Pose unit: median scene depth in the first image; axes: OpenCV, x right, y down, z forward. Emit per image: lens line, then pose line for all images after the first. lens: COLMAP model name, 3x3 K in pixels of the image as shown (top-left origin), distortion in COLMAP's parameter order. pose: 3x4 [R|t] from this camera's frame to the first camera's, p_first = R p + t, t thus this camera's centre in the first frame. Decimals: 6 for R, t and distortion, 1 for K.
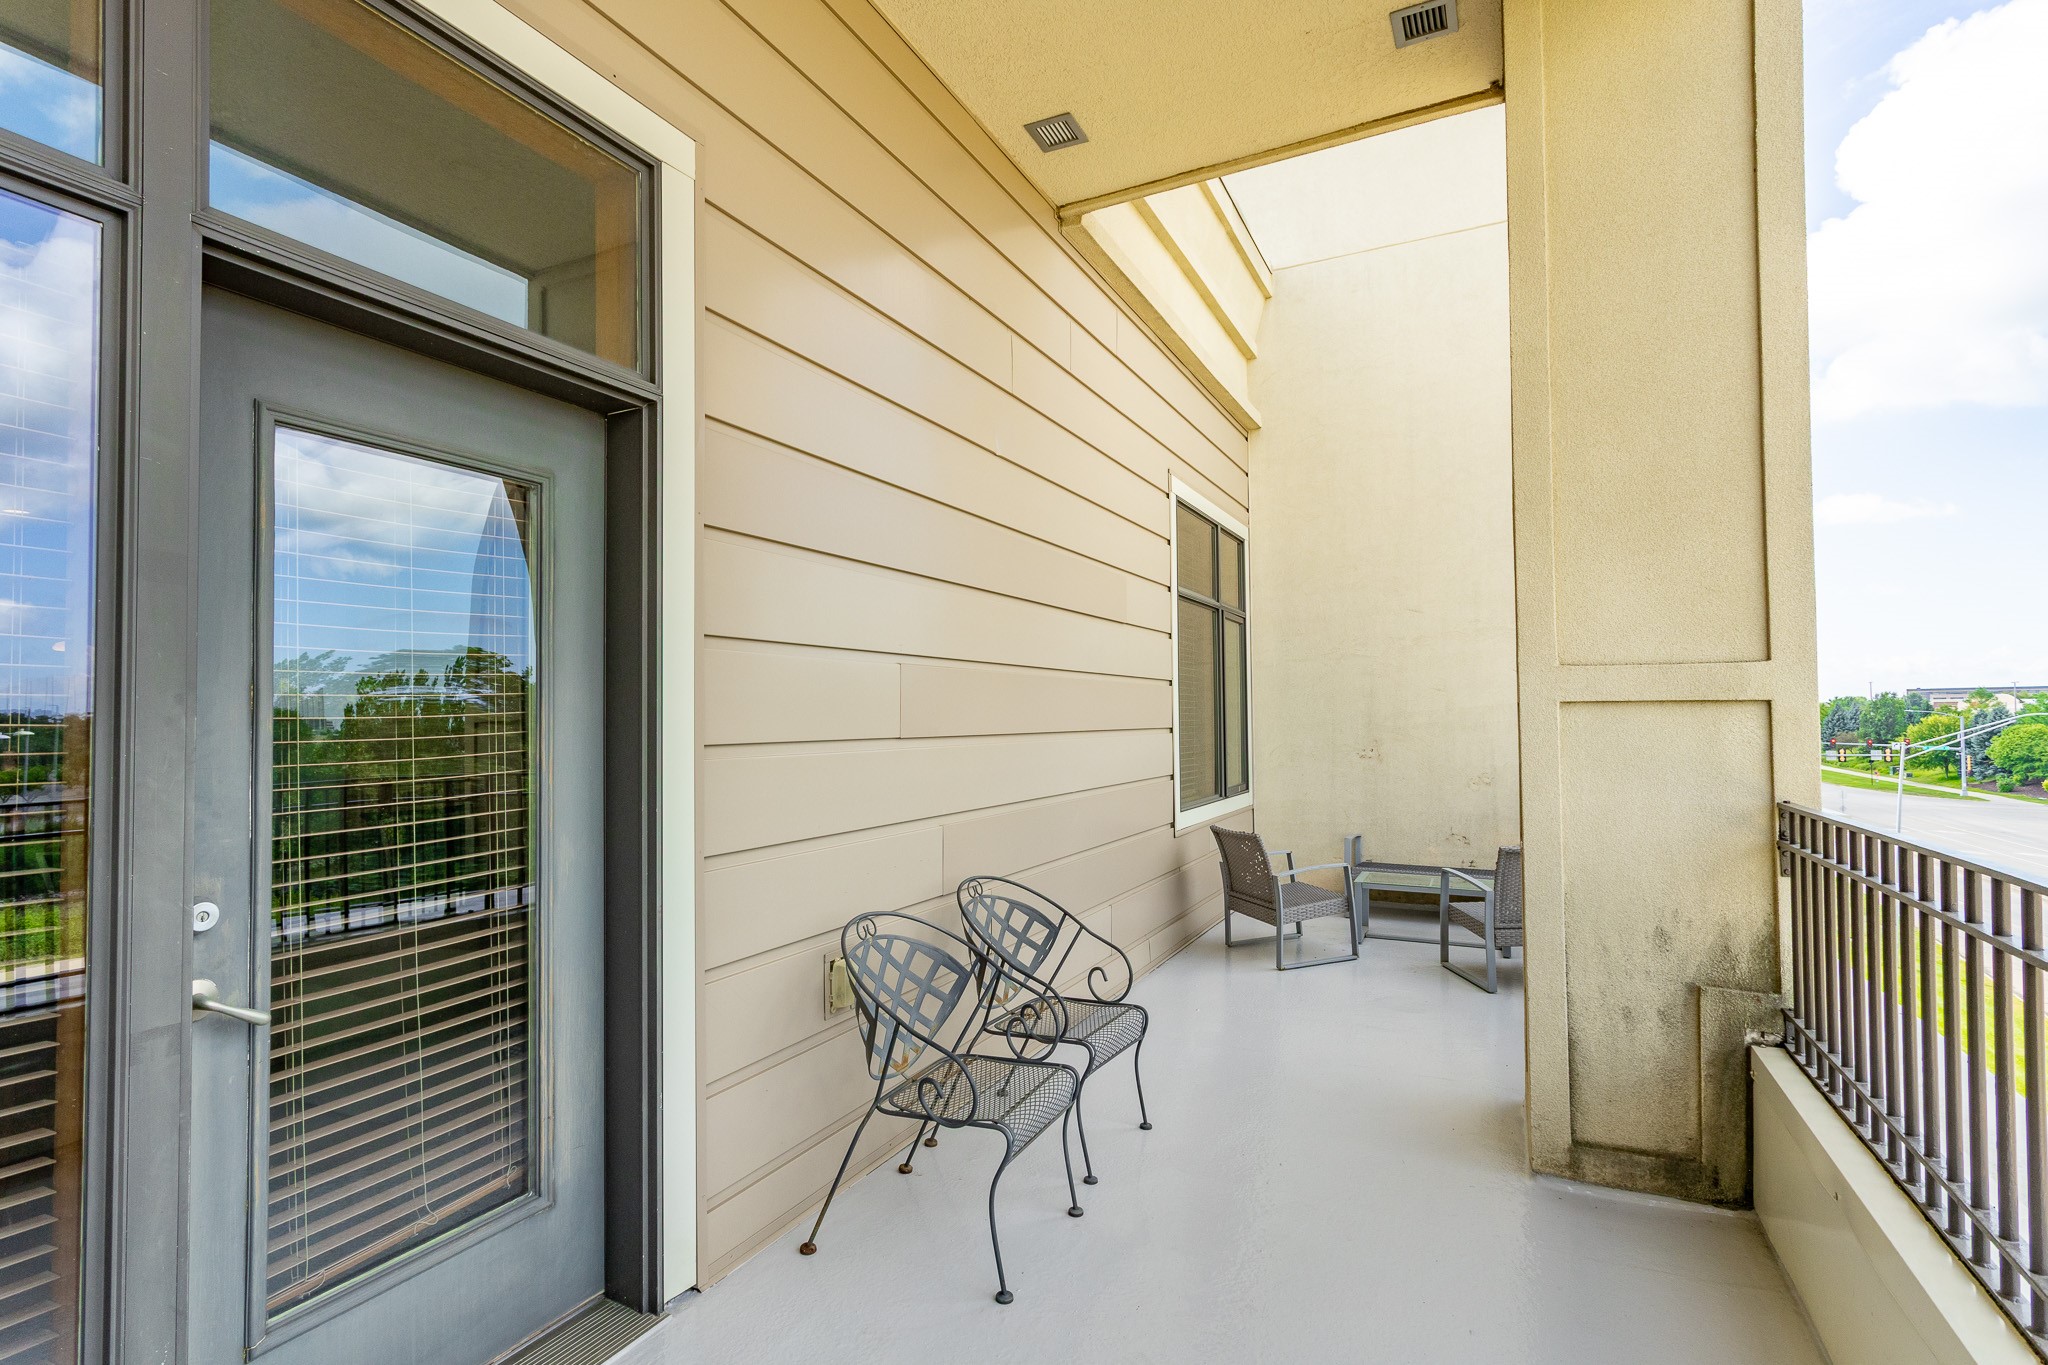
lens RADIAL K [[982.6, 0, 1016.6], [0, 982.6, 698.1], [0, 0, 1]] dist [0.003435, 0.000539]
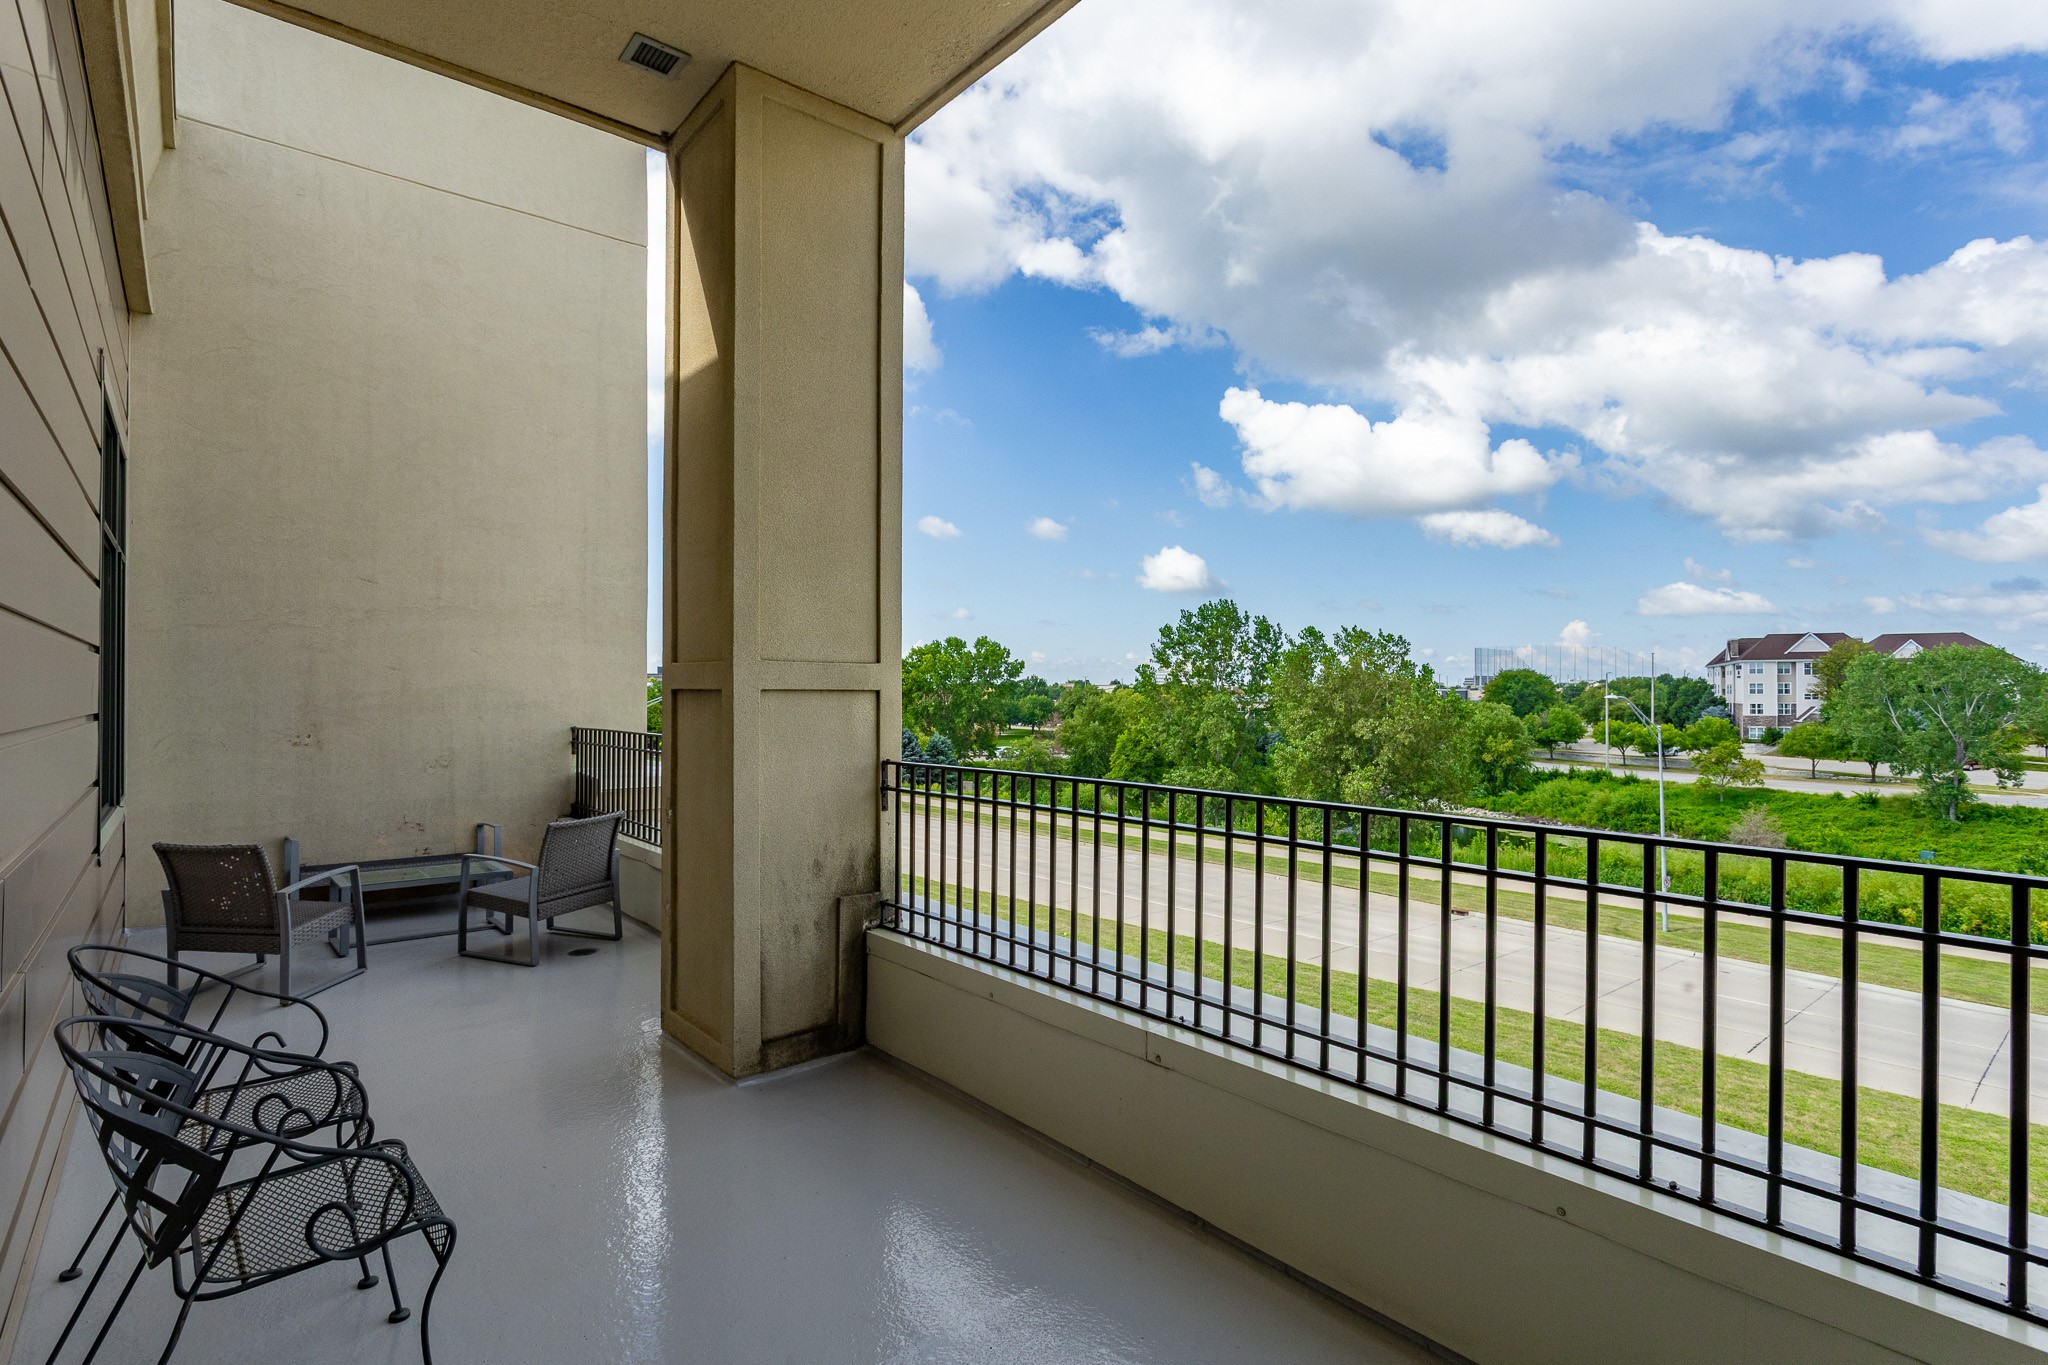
lens RADIAL K [[994.8, 0, 1011.3], [0, 994.8, 689.0], [0, 0, 1]] dist [-0.004171, -0.000506]
pose [[0.410639, 0.010067, 0.911743, -0.462935], [-0.022556, 0.999745, -0.000880, -0.003252], [-0.911519, -0.020204, 0.410761, 0.206081]]
